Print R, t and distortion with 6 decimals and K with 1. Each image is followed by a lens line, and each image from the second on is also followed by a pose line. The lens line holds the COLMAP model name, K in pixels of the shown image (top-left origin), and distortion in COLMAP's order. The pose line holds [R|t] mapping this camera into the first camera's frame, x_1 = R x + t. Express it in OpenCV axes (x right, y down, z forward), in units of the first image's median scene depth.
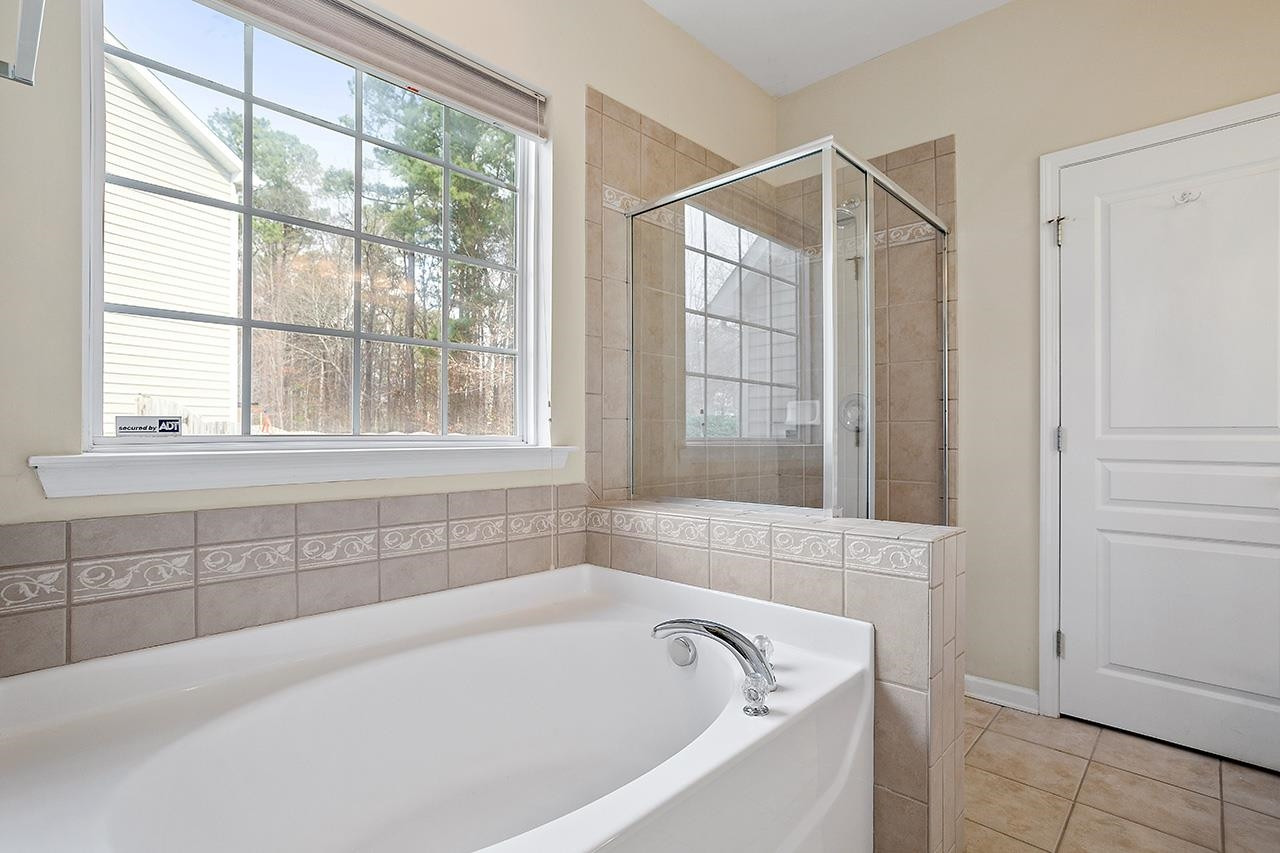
lens RADIAL K [[604.8, 0, 631.2], [0, 604.8, 428.1], [0, 0, 1]] dist [0.000142, 0.001597]
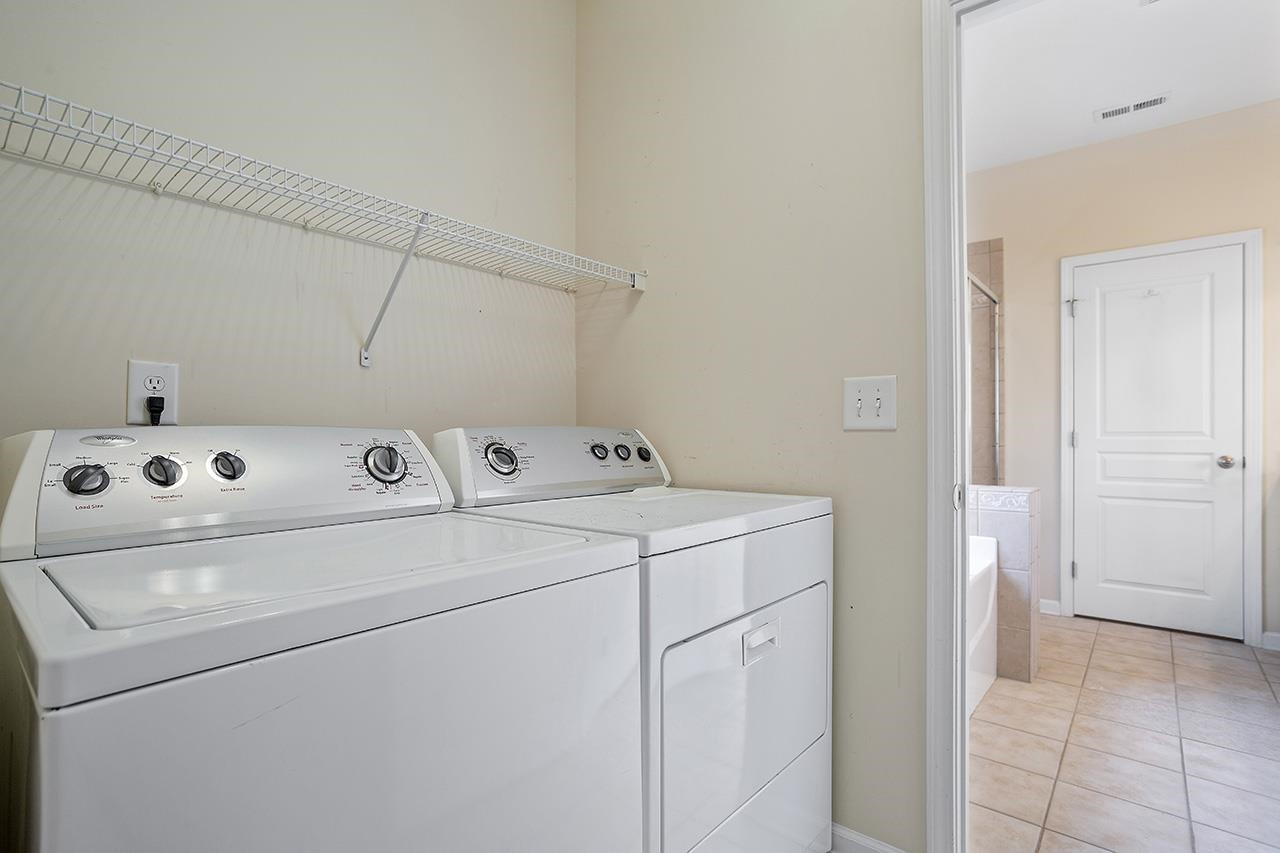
lens RADIAL K [[604.8, 0, 648.5], [0, 604.8, 433.1], [0, 0, 1]] dist [0.000142, 0.001597]
pose [[0.997444, -0.001682, 0.071431, -0.527750], [0.001809, 0.999997, -0.001718, 0.002560], [-0.071428, 0.001843, 0.997444, -0.509946]]
